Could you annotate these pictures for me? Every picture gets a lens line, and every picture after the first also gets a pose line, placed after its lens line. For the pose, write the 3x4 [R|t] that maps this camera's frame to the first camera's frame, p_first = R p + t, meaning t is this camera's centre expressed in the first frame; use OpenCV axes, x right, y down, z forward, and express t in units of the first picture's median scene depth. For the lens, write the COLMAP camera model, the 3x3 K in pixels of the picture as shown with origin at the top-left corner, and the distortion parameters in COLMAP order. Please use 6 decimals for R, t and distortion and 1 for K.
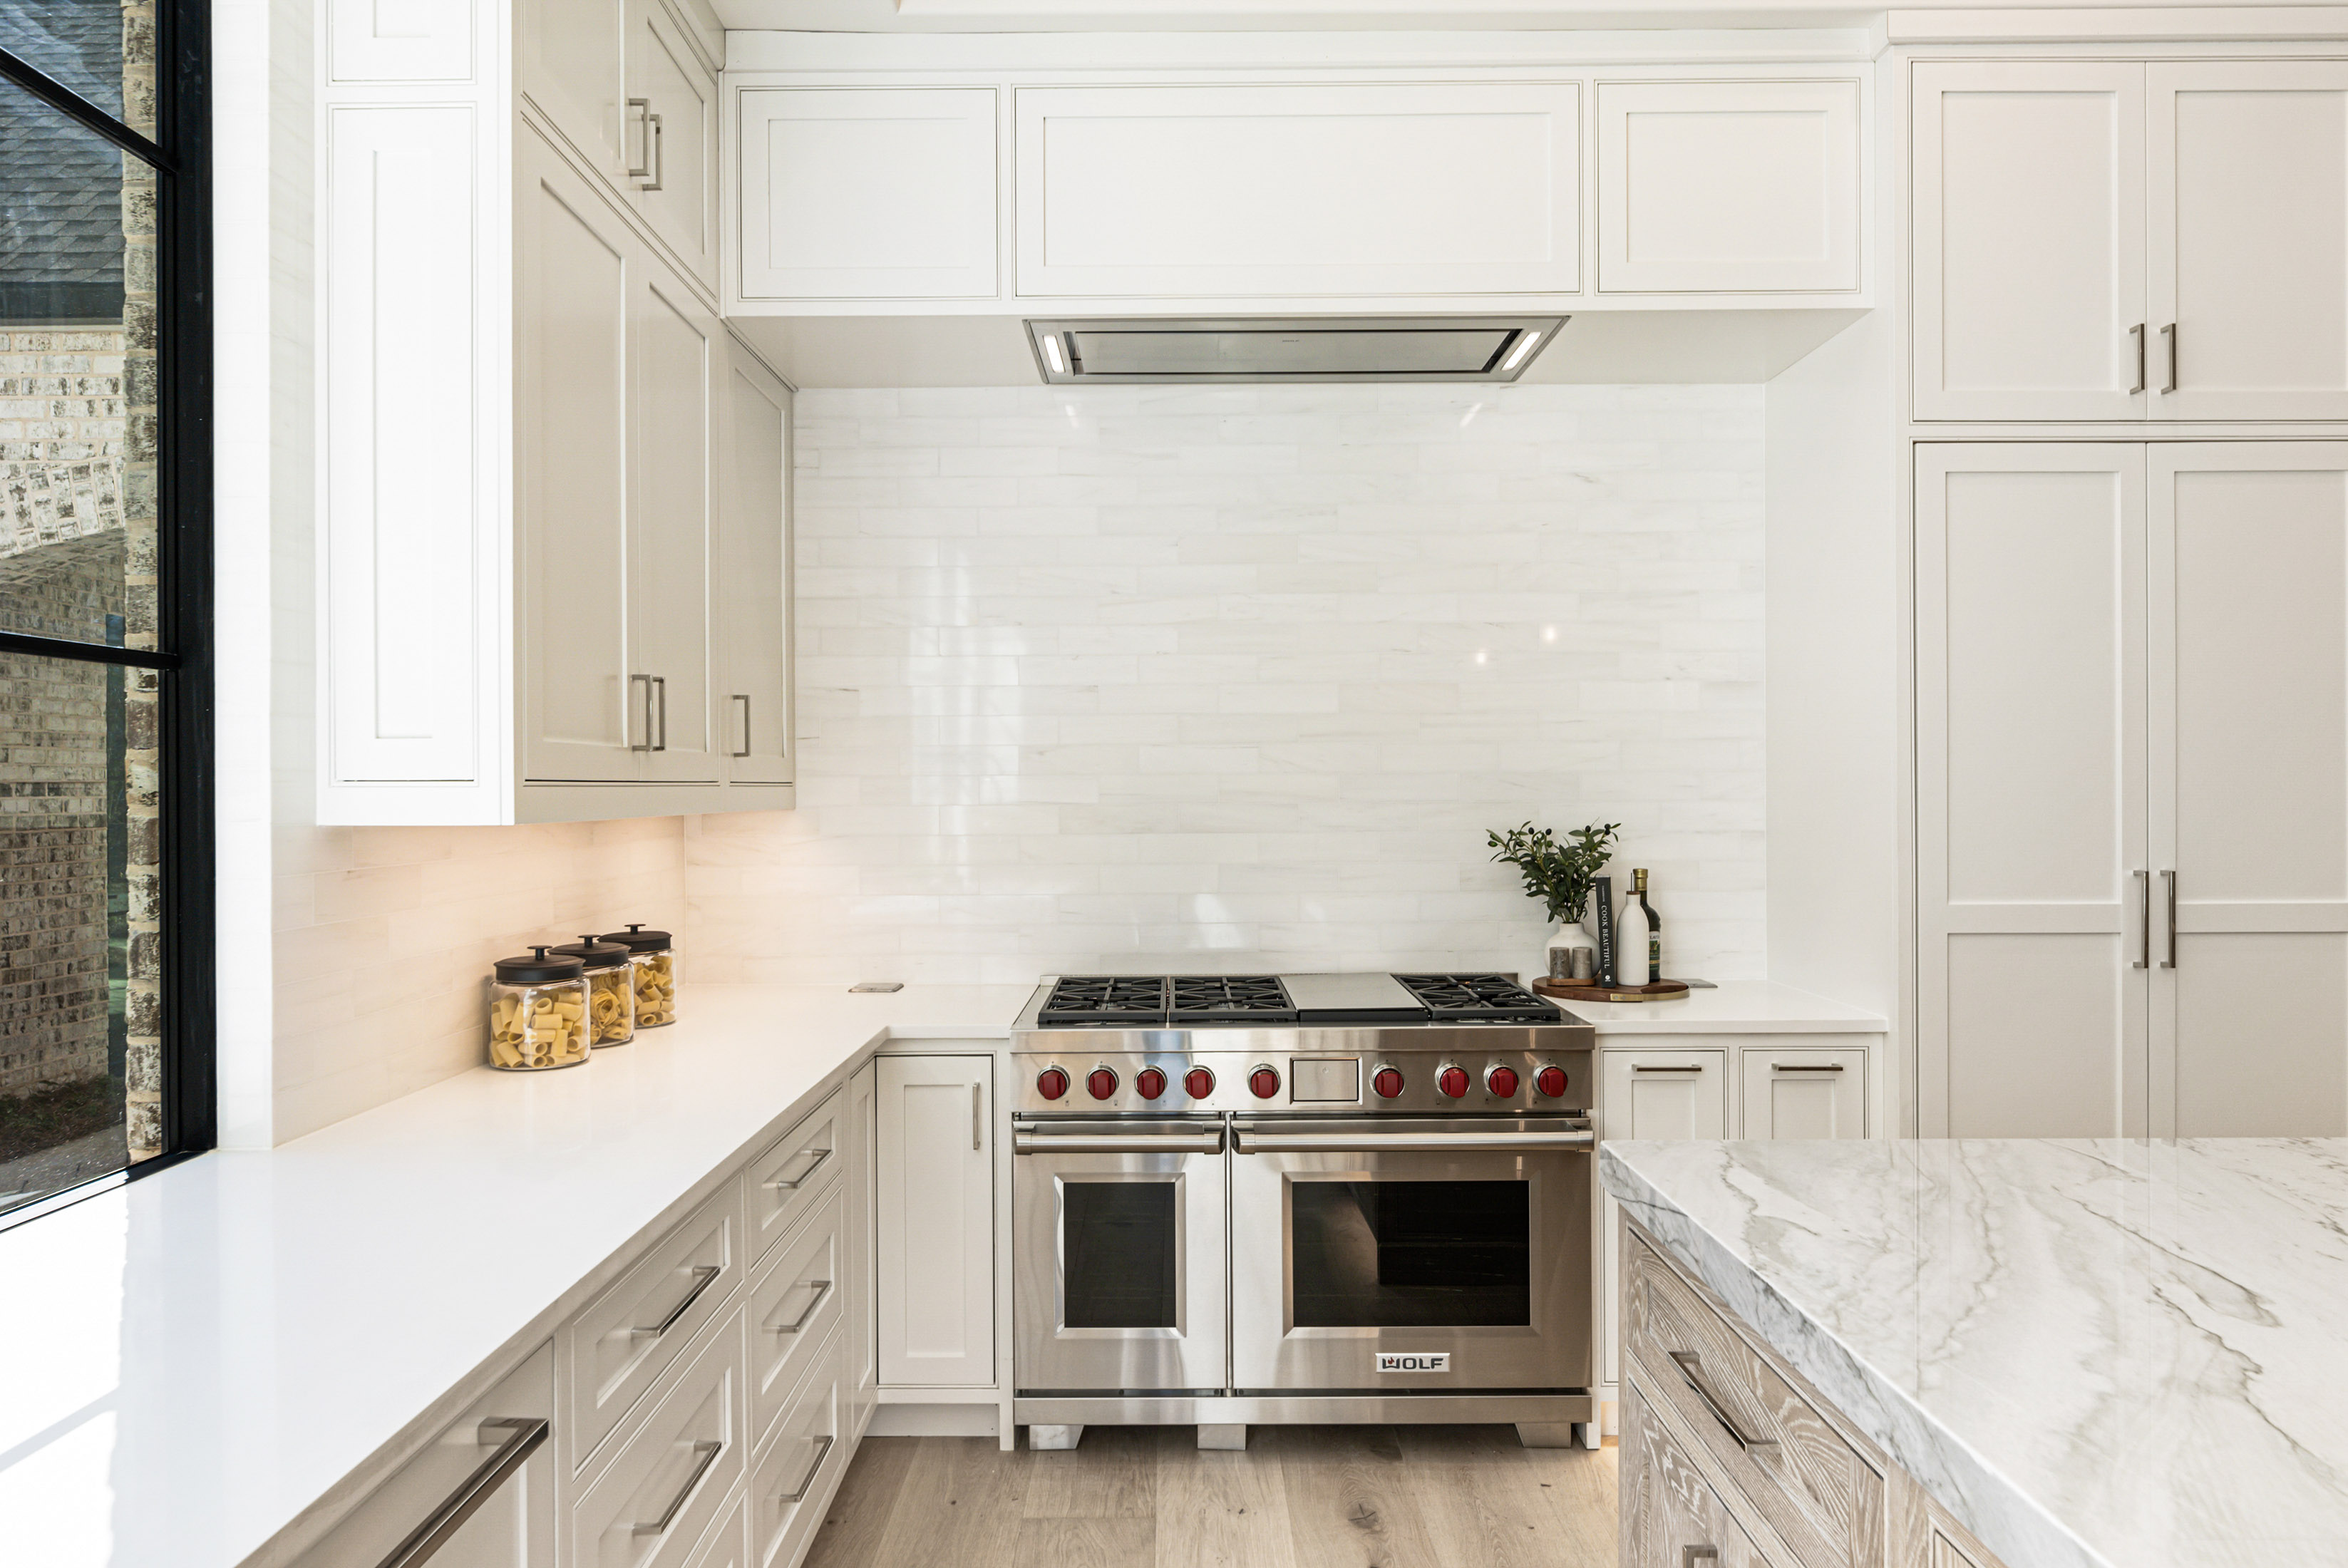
lens RADIAL K [[1489.8, 0, 1148.0], [0, 1489.8, 788.5], [0, 0, 1]] dist [-0.002871, -0.000617]
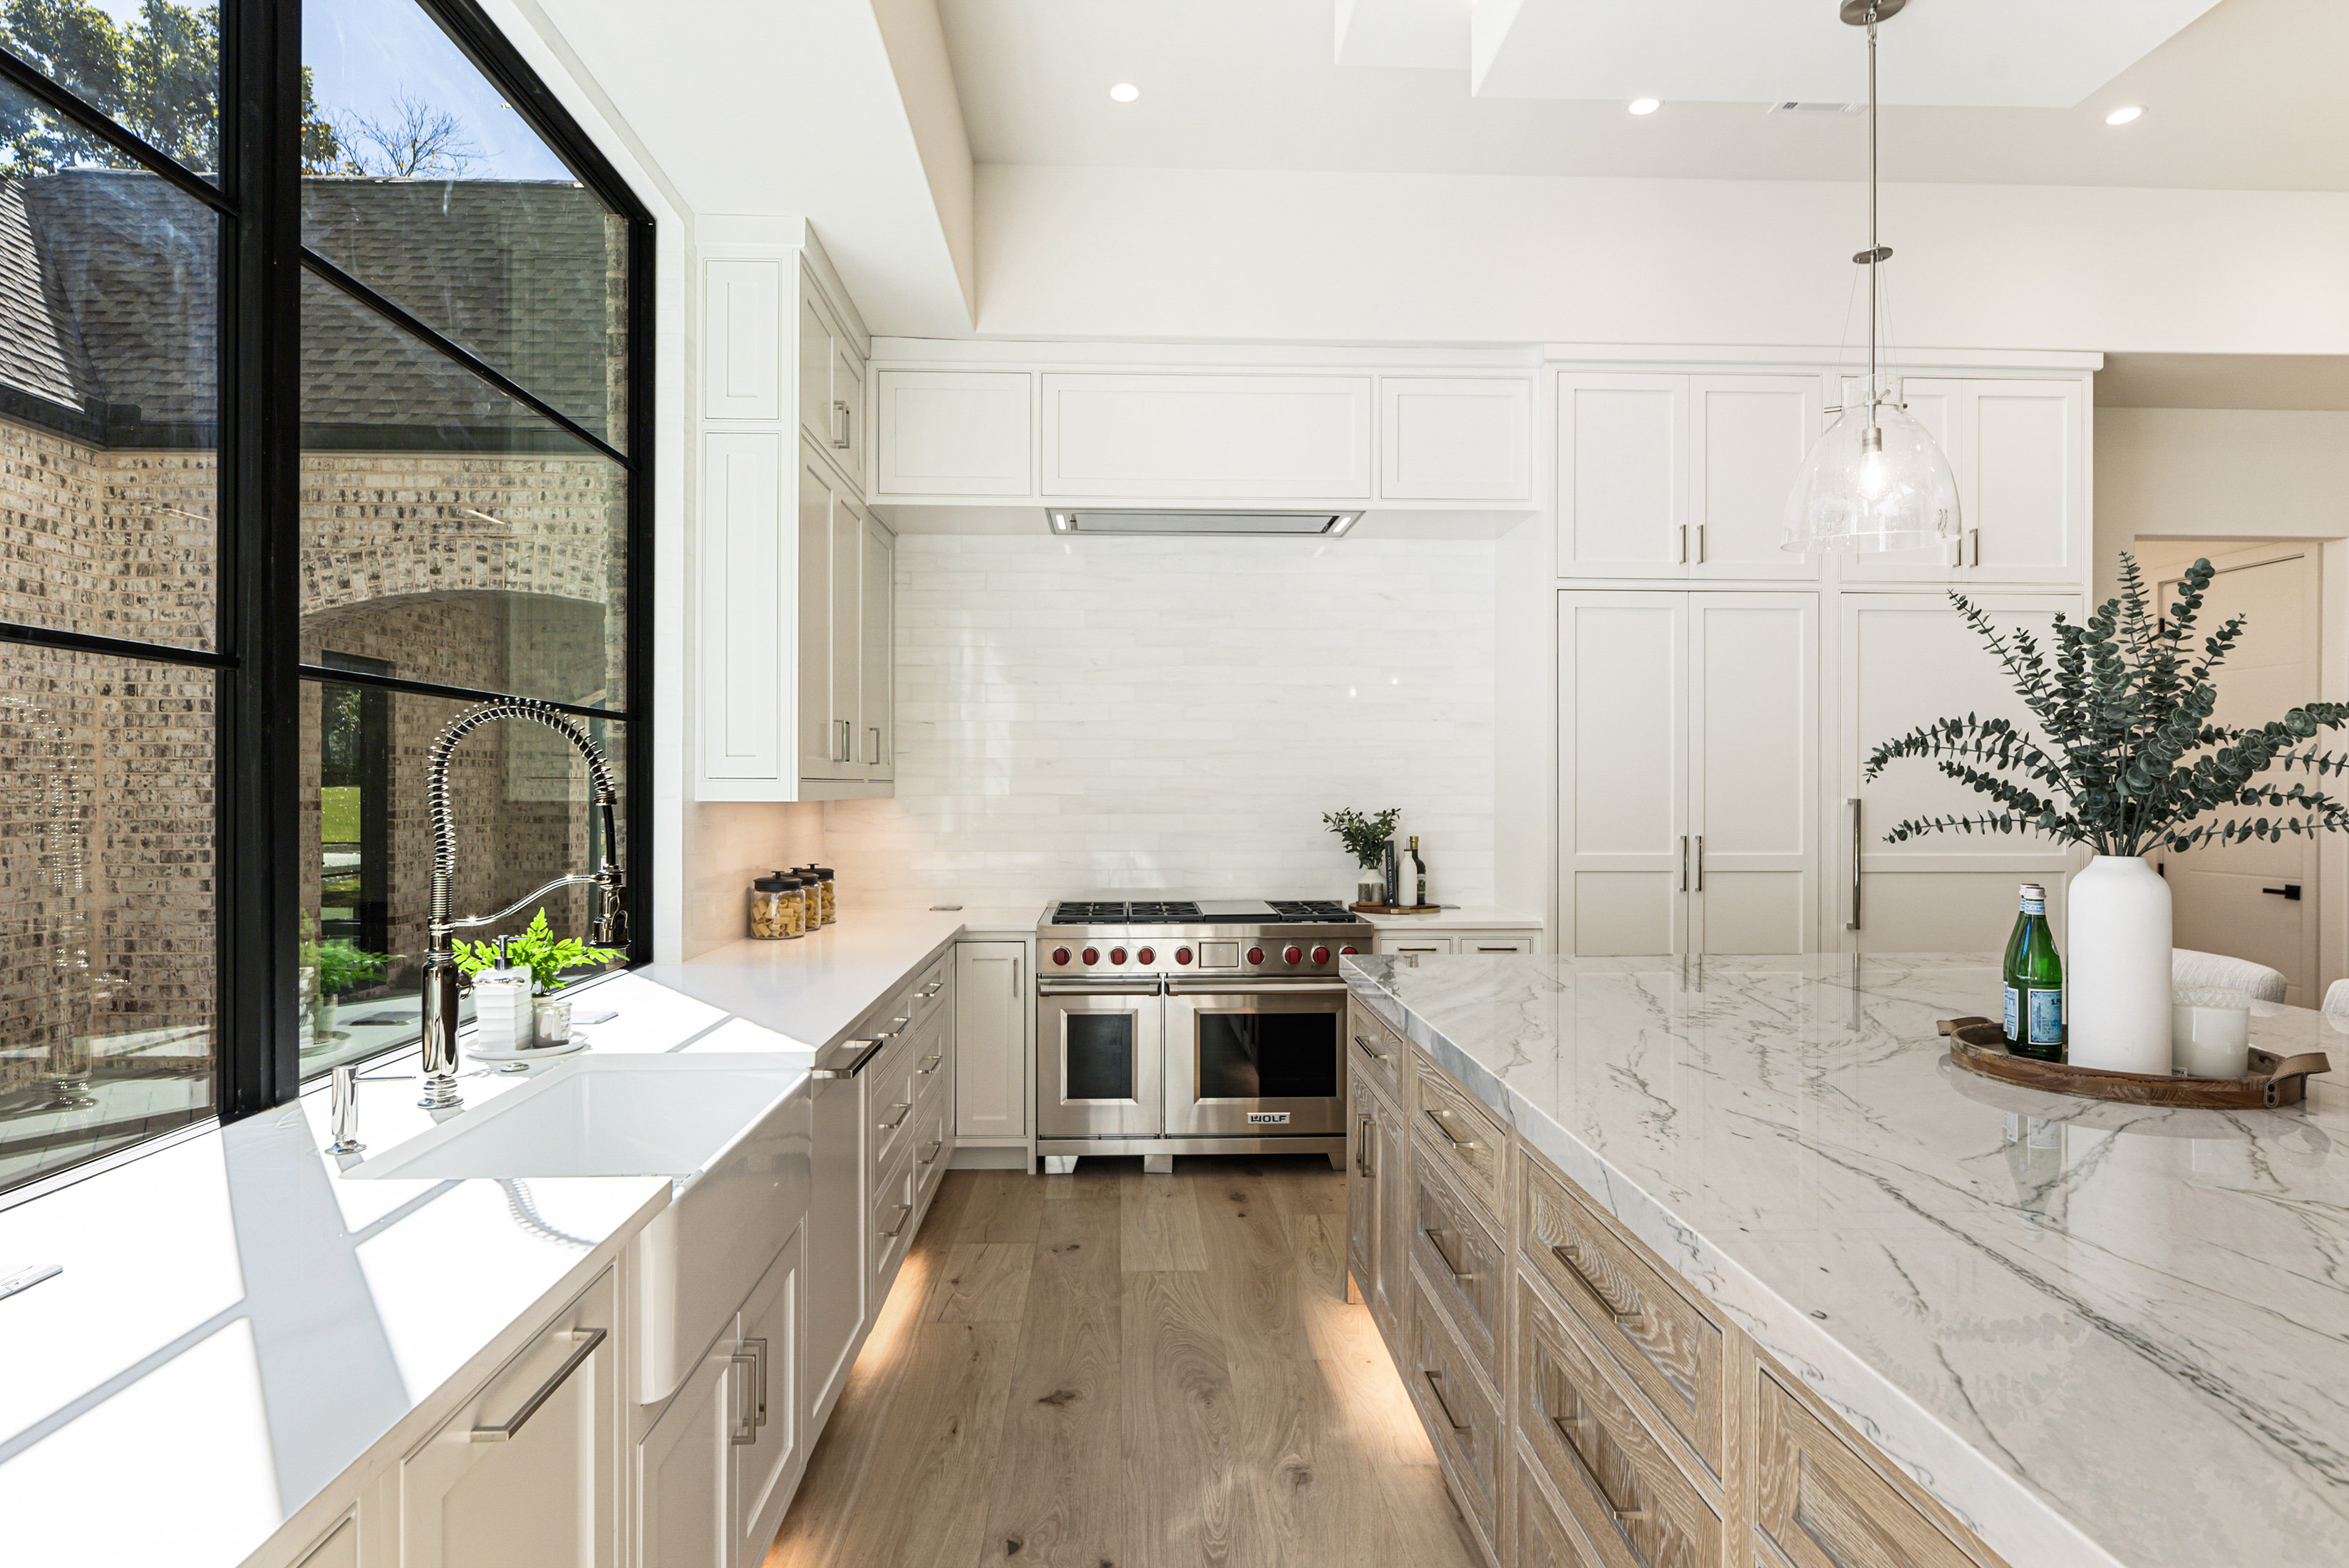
lens RADIAL K [[1354.0, 0, 1174.5], [0, 1354.0, 784.0], [0, 0, 1]] dist [-0.000247, -0.000022]
pose [[0.998324, 0.006605, 0.057495, -0.023934], [-0.006442, 0.999975, -0.003020, 0.002751], [-0.057513, 0.002645, 0.998341, -0.553044]]
